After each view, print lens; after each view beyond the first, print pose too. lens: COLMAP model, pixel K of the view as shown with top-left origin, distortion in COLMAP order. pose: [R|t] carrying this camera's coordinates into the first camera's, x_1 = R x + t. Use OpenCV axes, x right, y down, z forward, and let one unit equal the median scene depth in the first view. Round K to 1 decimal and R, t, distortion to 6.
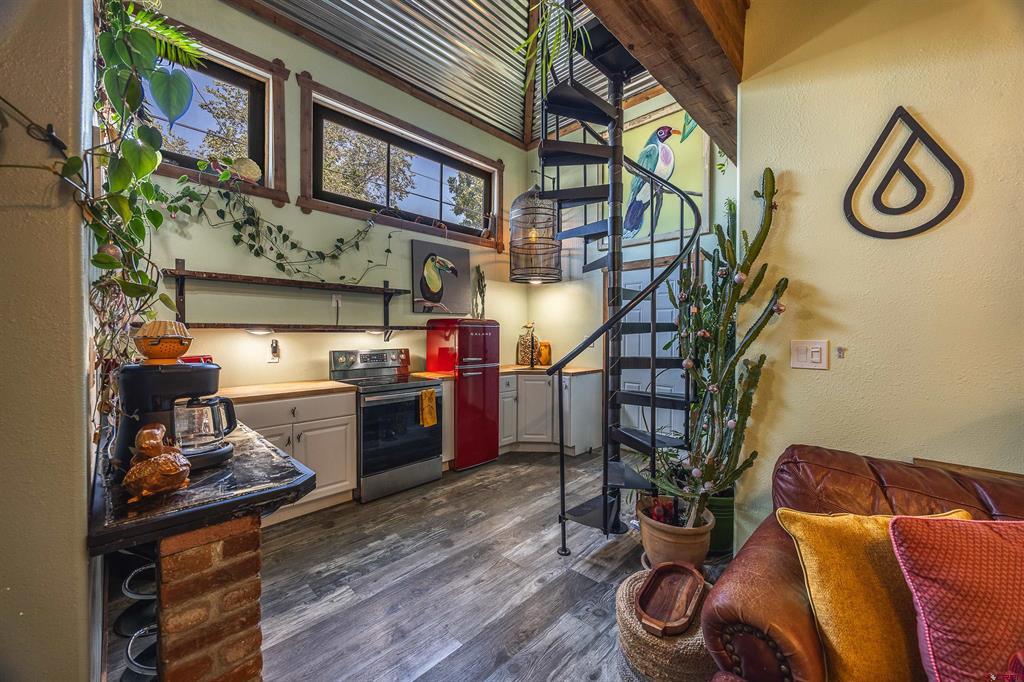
lens RADIAL K [[388.9, 0, 511.0], [0, 388.9, 337.2], [0, 0, 1]] dist [0.000146, 0.000005]
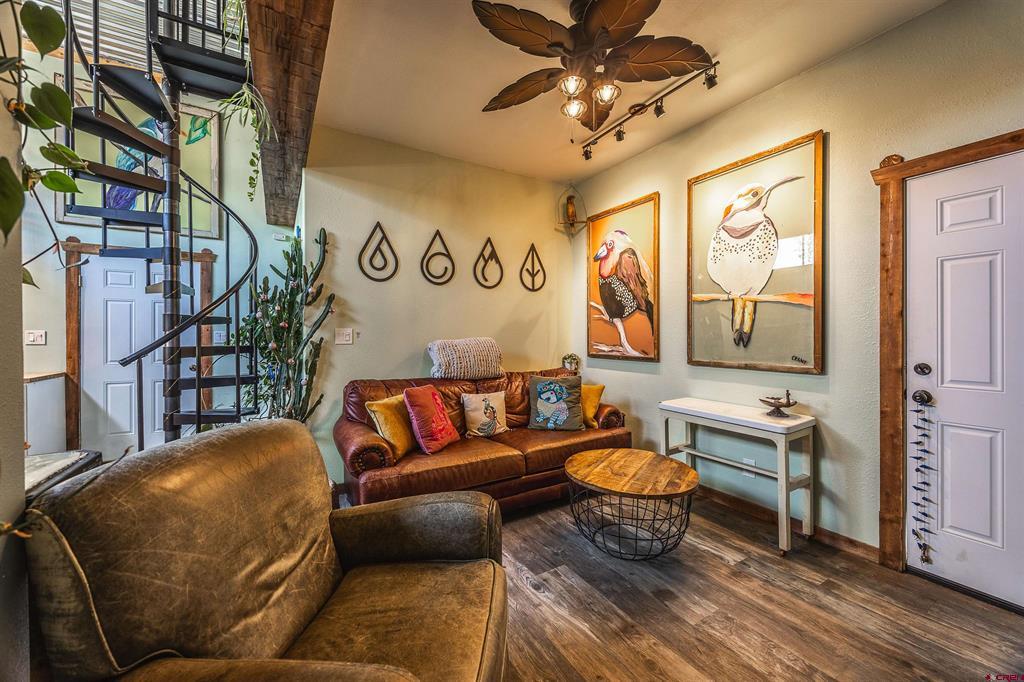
lens RADIAL K [[388.9, 0, 511.9], [0, 388.9, 335.8], [0, 0, 1]] dist [0.000146, 0.000005]
pose [[0.259299, -0.006318, 0.965776, -0.883339], [0.012467, 0.999917, 0.003194, 0.048873], [-0.965717, 0.011213, 0.259356, -0.269178]]
